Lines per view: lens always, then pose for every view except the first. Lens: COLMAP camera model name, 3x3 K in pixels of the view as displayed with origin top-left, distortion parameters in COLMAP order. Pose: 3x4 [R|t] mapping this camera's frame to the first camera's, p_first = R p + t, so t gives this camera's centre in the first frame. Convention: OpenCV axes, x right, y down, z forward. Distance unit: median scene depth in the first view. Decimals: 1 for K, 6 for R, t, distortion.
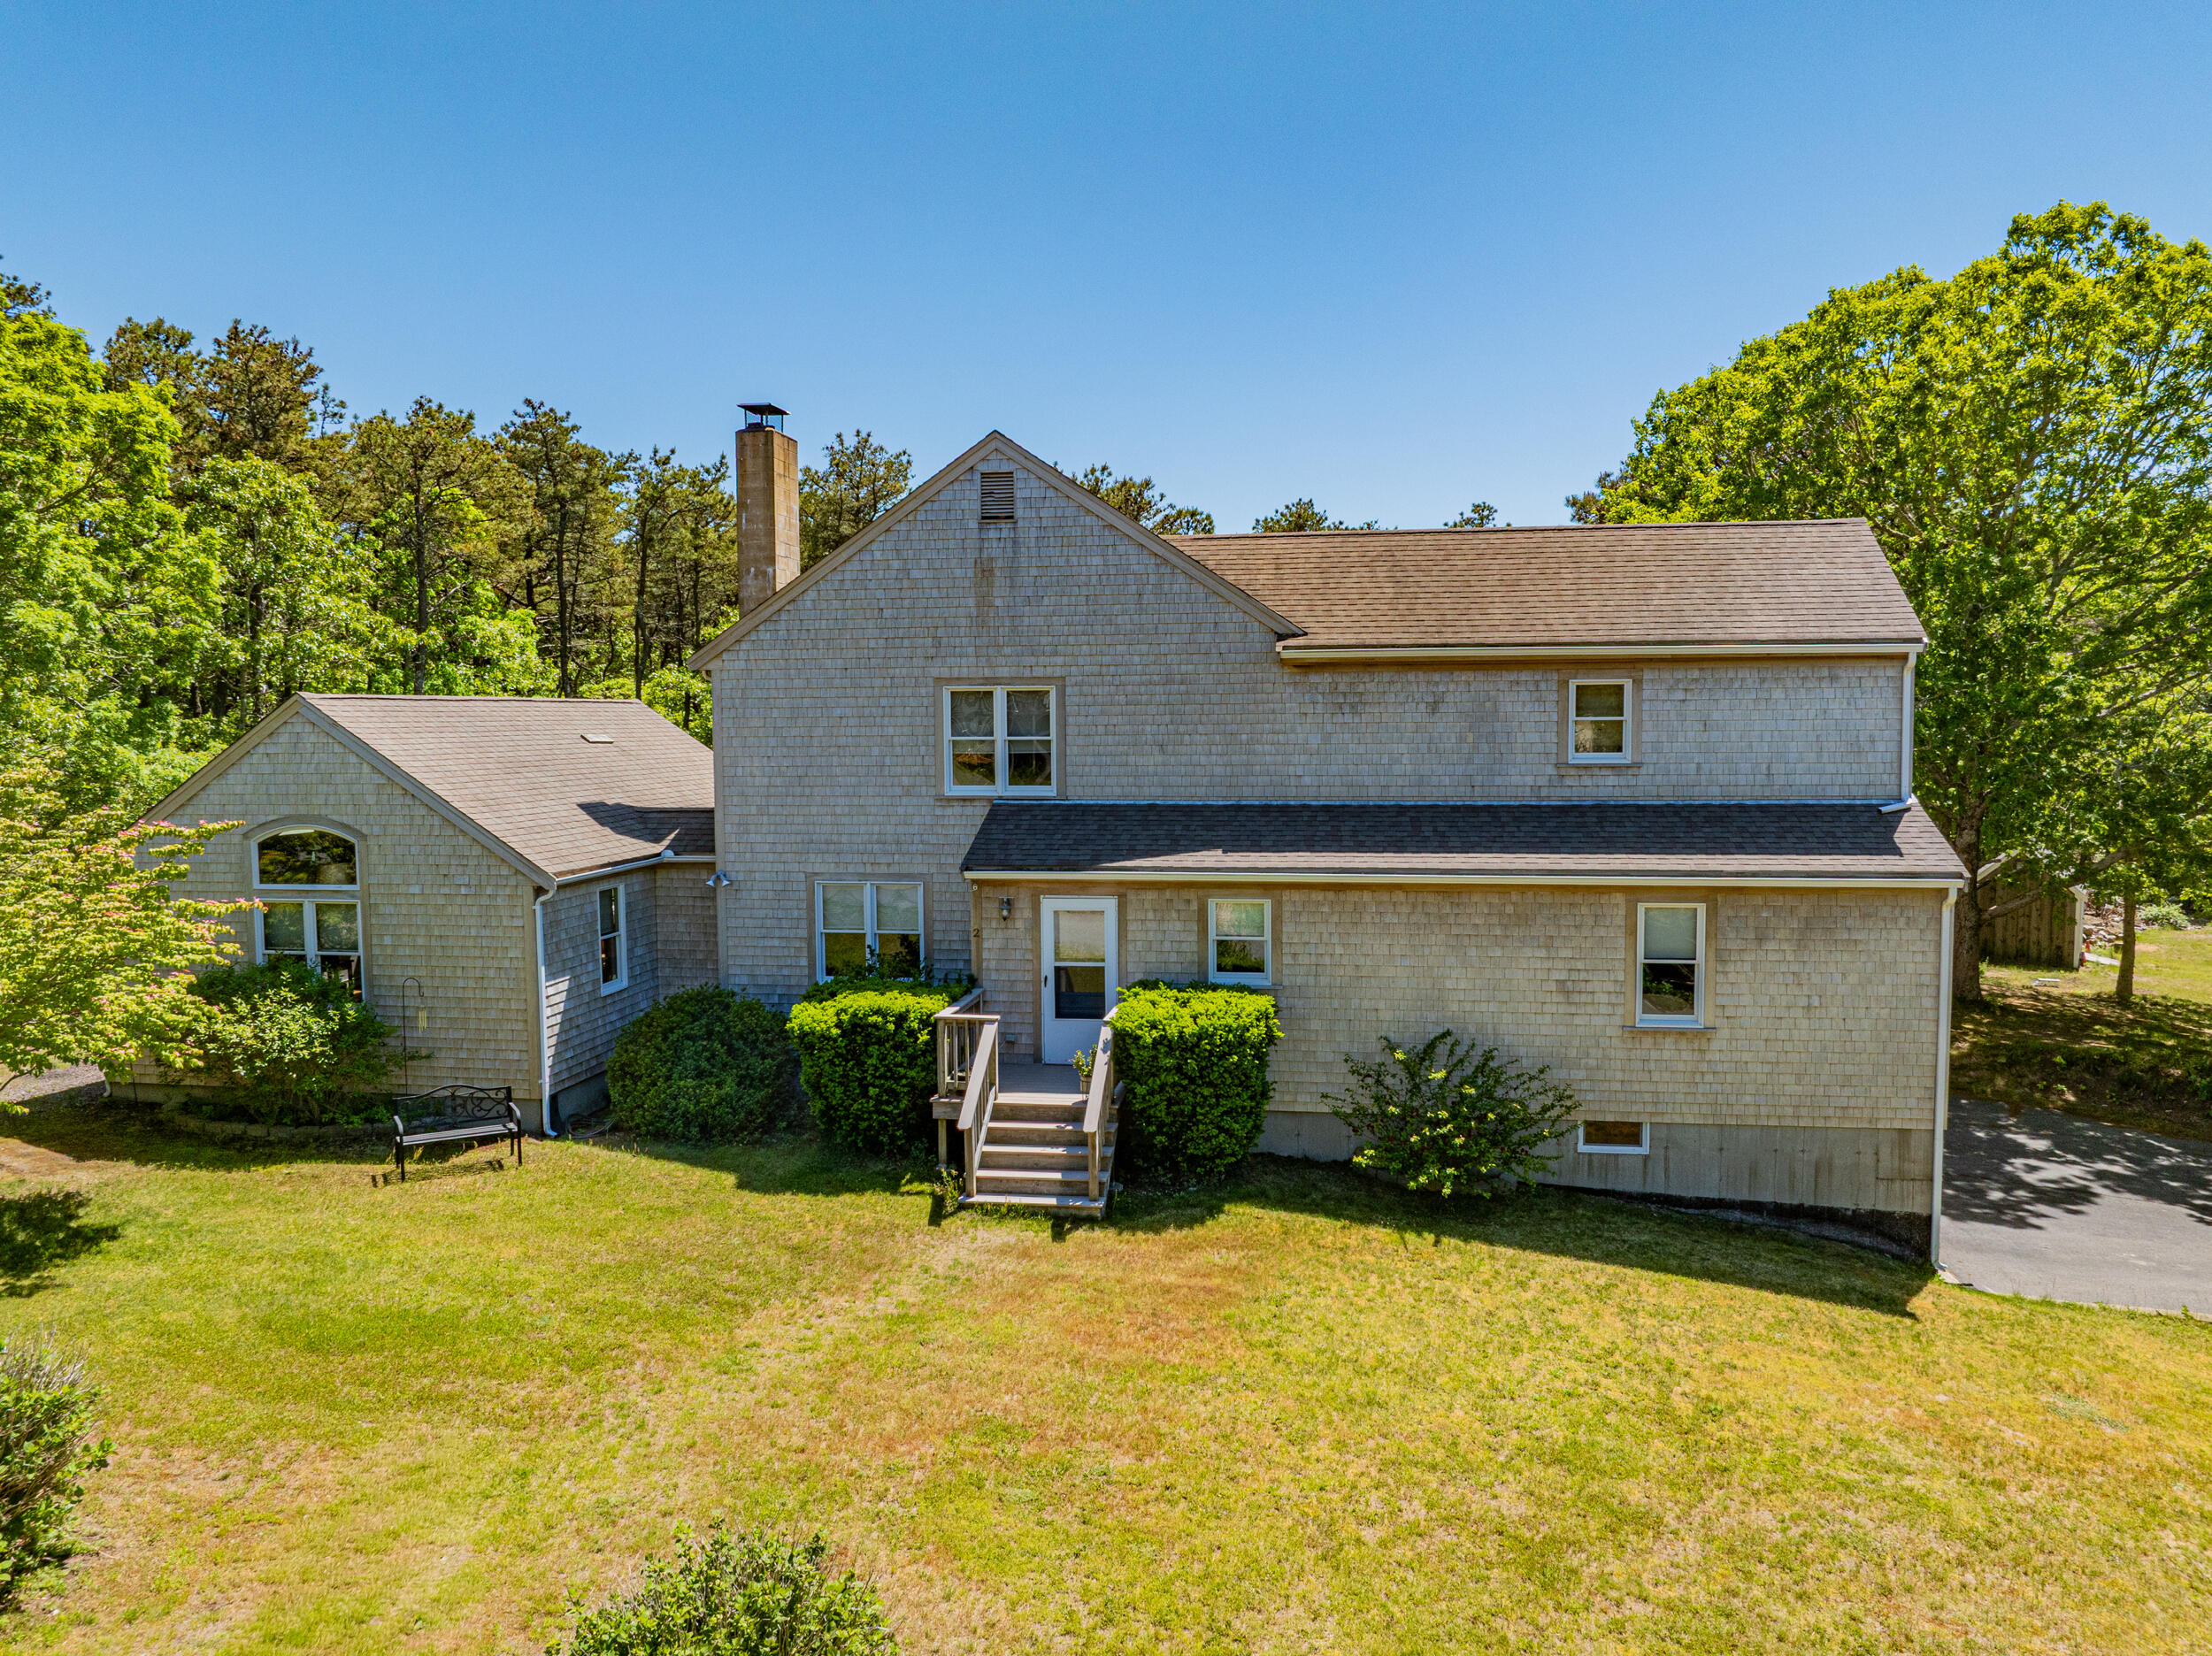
lens RADIAL K [[1559.1, 0, 1124.2], [0, 1559.1, 830.0], [0, 0, 1]] dist [-0.040831, -0.002156]
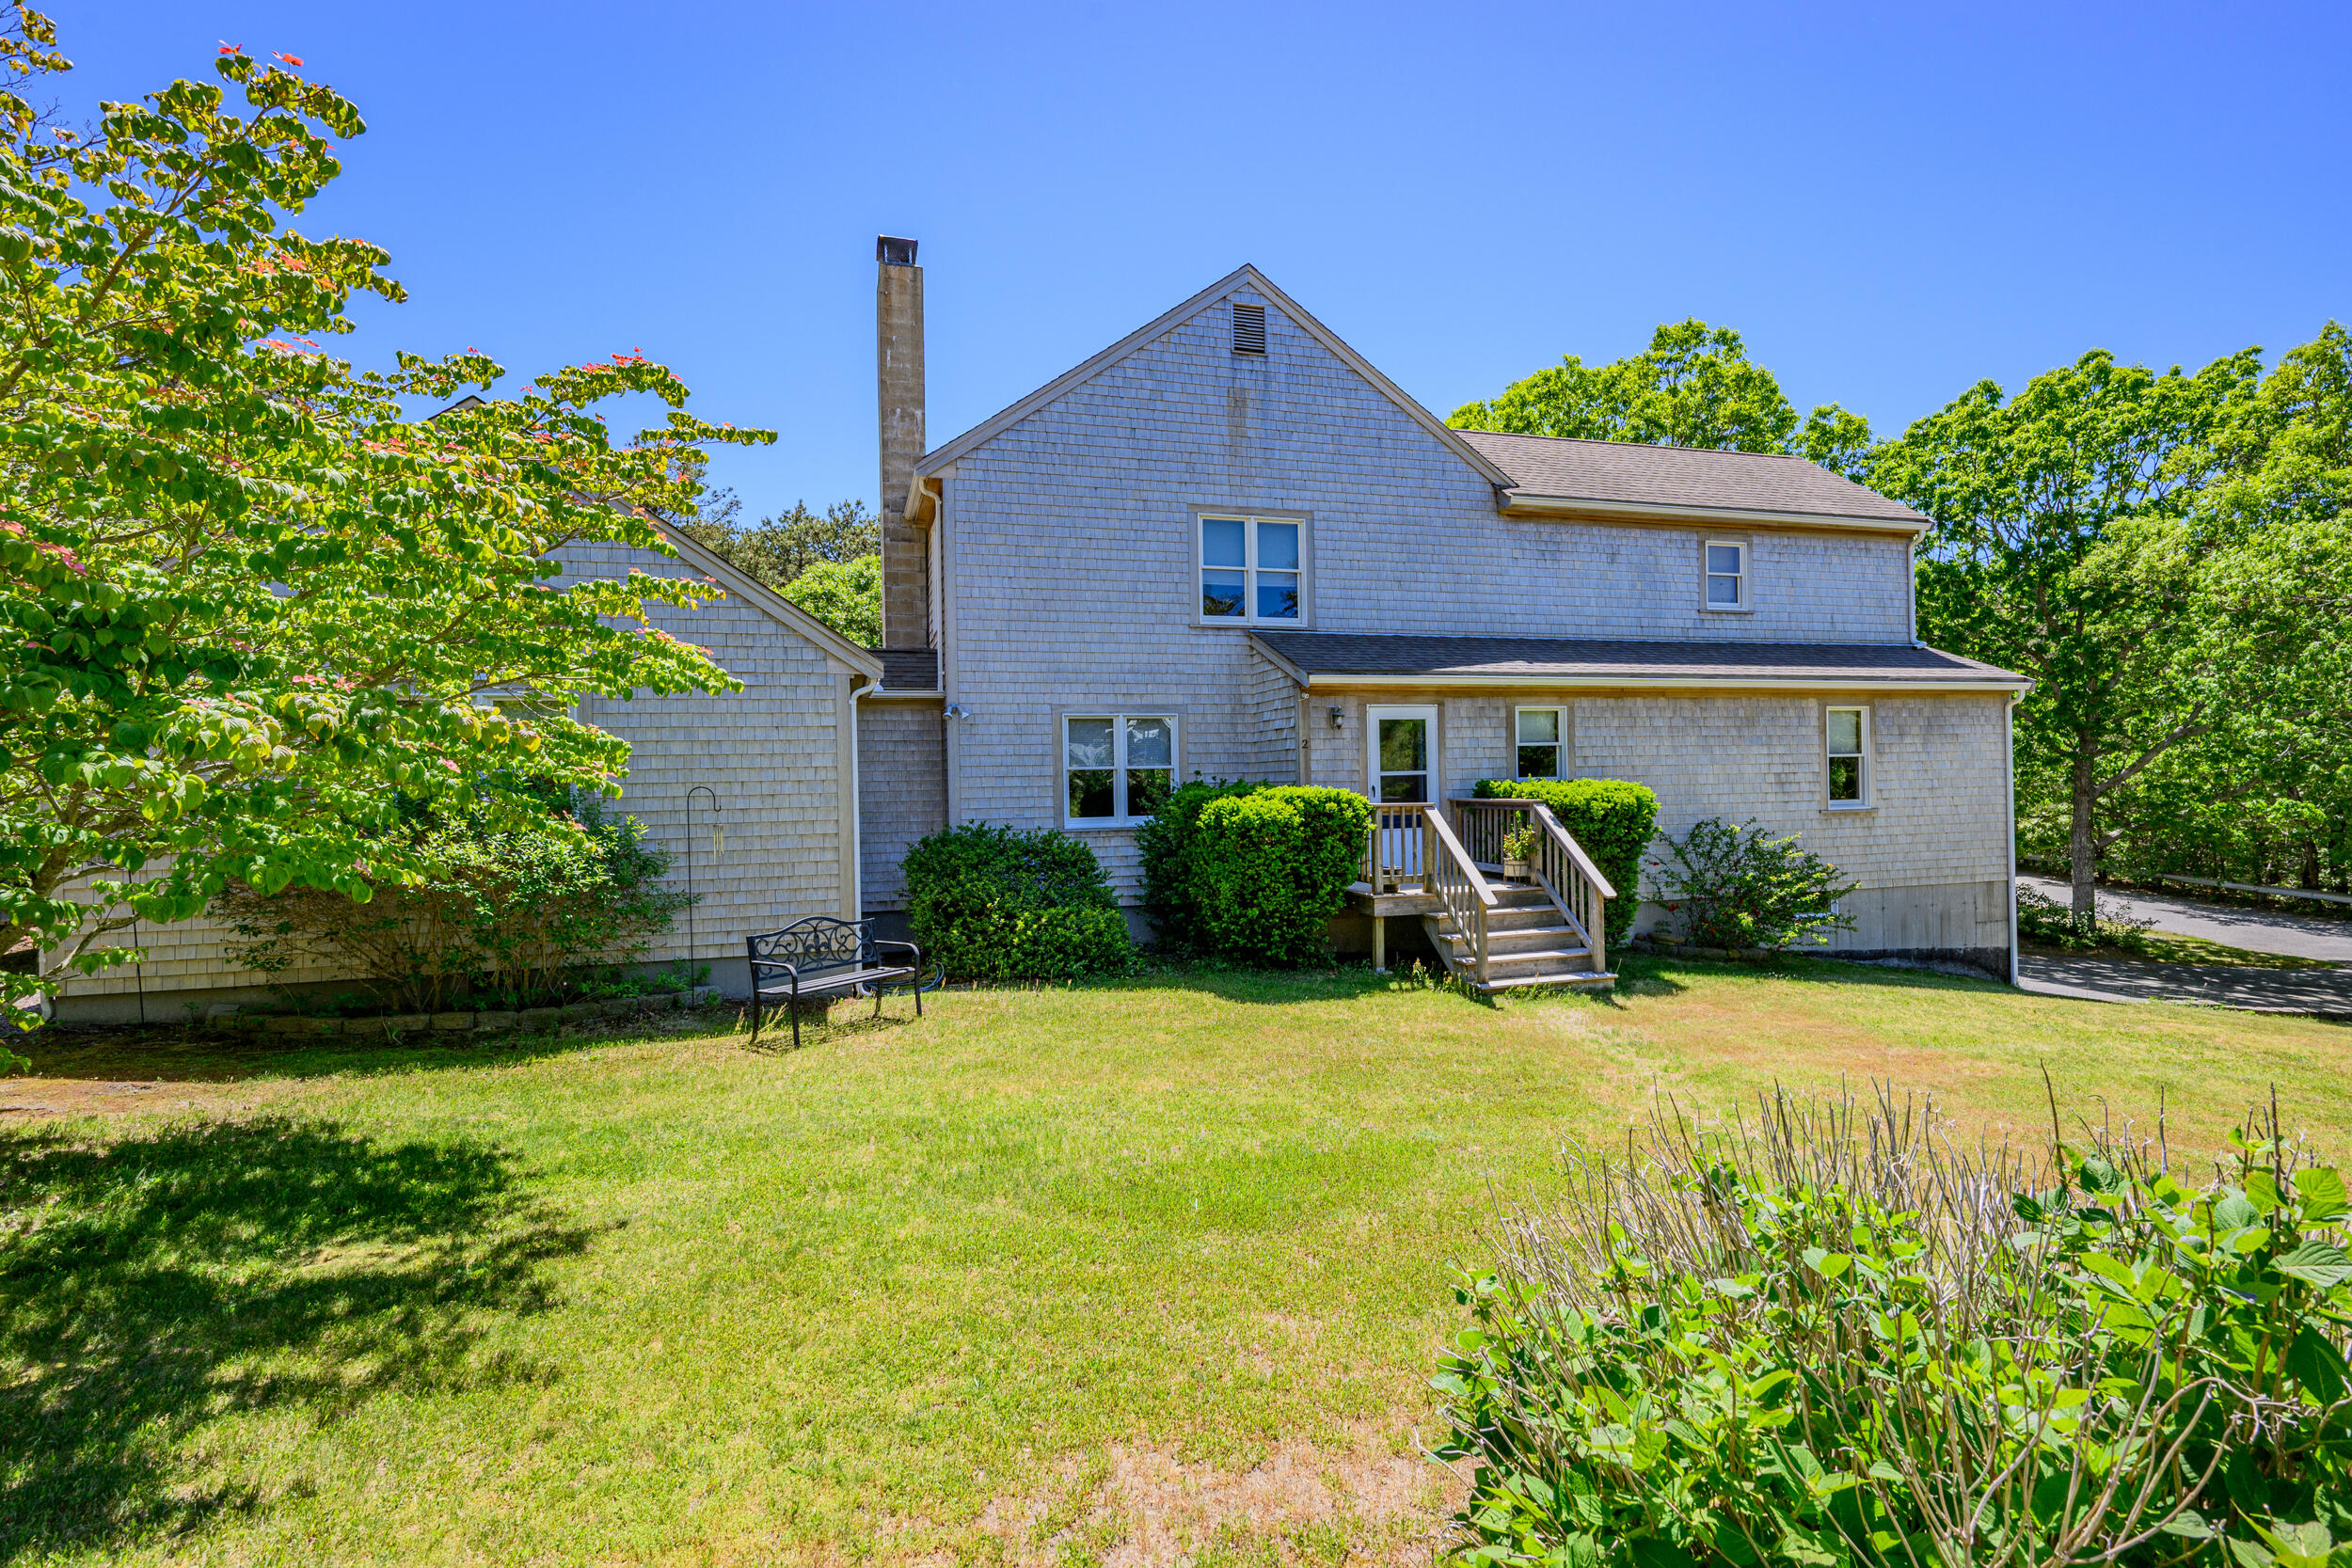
lens RADIAL K [[1120.8, 0, 1182.2], [0, 1120.8, 785.0], [0, 0, 1]] dist [-0.002611, 0.000068]
pose [[0.900278, -0.011262, 0.435170, -0.486087], [0.042846, 0.997104, -0.062836, 0.137567], [-0.433202, 0.075215, 0.898153, 0.427401]]
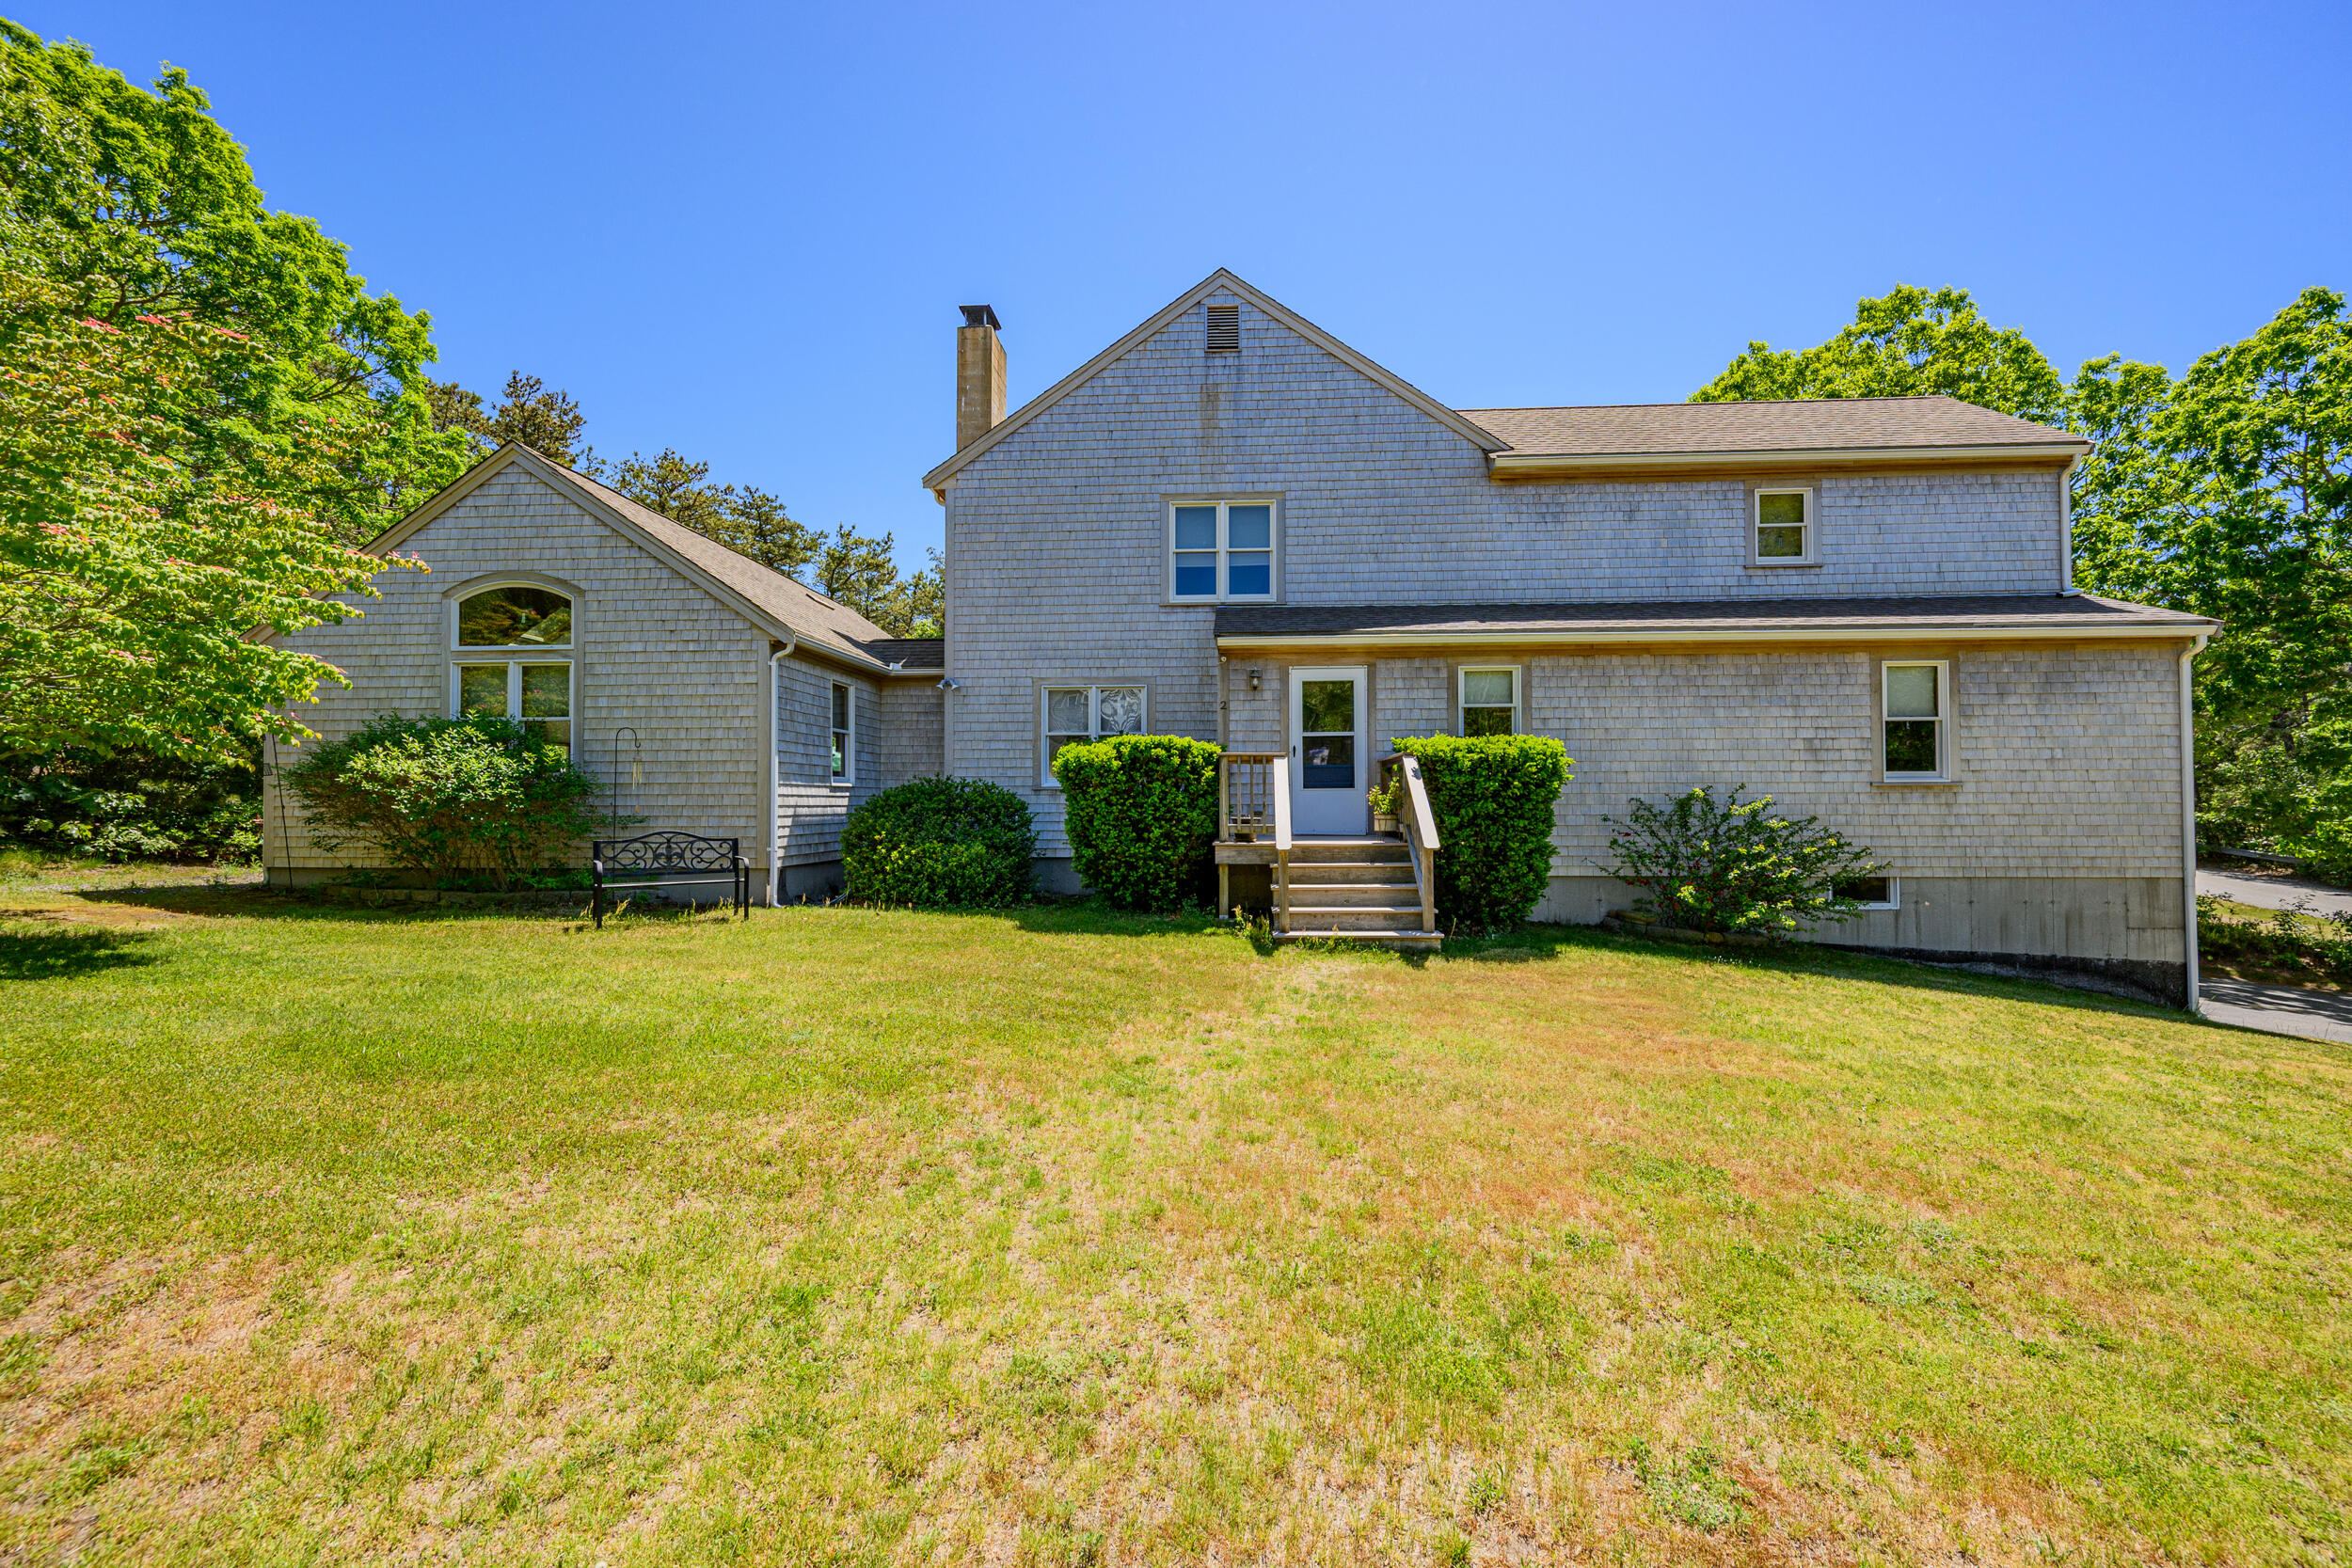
lens RADIAL K [[919.2, 0, 1186.5], [0, 919.2, 790.0], [0, 0, 1]] dist [-0.002448, 0.000759]
pose [[0.995473, 0.006451, 0.094824, -0.182721], [0.001548, 0.996460, -0.084050, 0.178335], [-0.095031, 0.083816, 0.991940, 0.432072]]
